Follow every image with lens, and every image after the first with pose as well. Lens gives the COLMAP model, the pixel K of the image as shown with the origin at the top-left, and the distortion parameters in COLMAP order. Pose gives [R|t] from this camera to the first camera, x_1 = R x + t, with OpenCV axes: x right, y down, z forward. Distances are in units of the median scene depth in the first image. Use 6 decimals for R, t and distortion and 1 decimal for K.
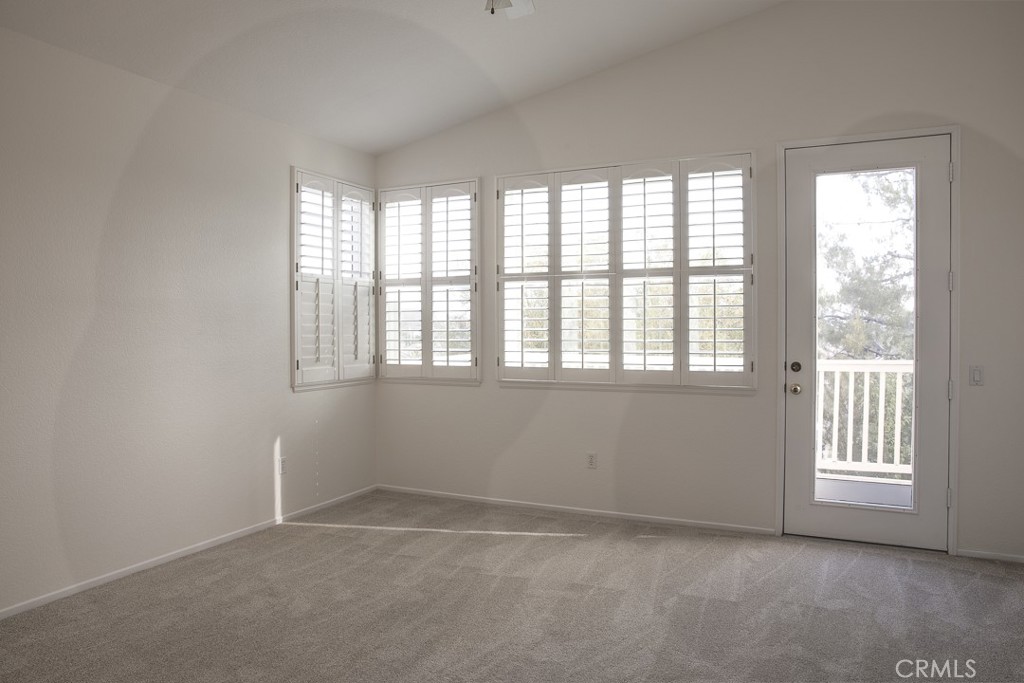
lens RADIAL K [[702.9, 0, 508.2], [0, 702.9, 330.9], [0, 0, 1]] dist [-0.107618, 0.084202]
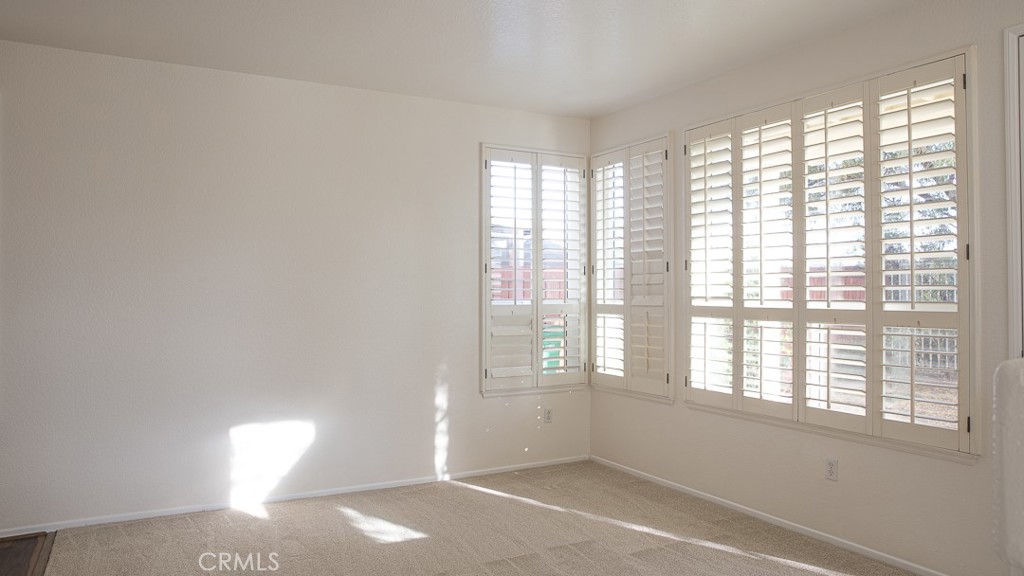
lens RADIAL K [[718.1, 0, 522.0], [0, 718.1, 284.7], [0, 0, 1]] dist [-0.003204, 0.001191]
pose [[0.829889, -0.001414, -0.557927, 0.367478], [-0.012244, 0.999710, -0.020746, 0.000759], [0.557794, 0.024048, 0.829631, 0.136360]]
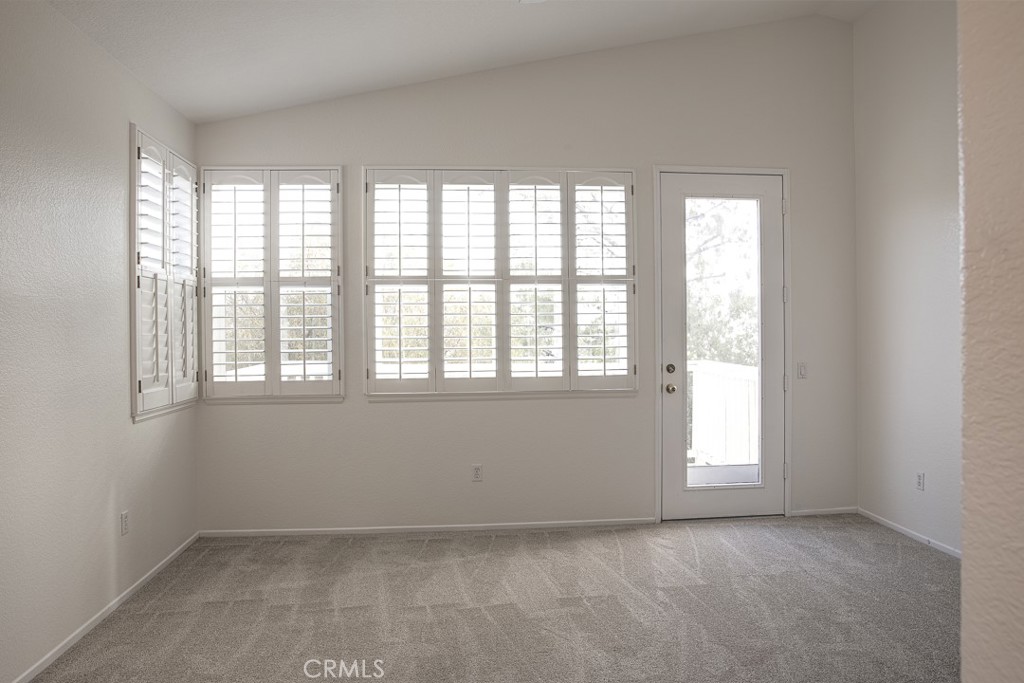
lens RADIAL K [[702.9, 0, 511.5], [0, 702.9, 333.1], [0, 0, 1]] dist [-0.107618, 0.084202]
pose [[0.854761, -0.005268, 0.518995, -0.361209], [0.011026, 0.999907, -0.008010, 0.001263], [-0.518904, 0.012569, 0.854740, 0.161304]]
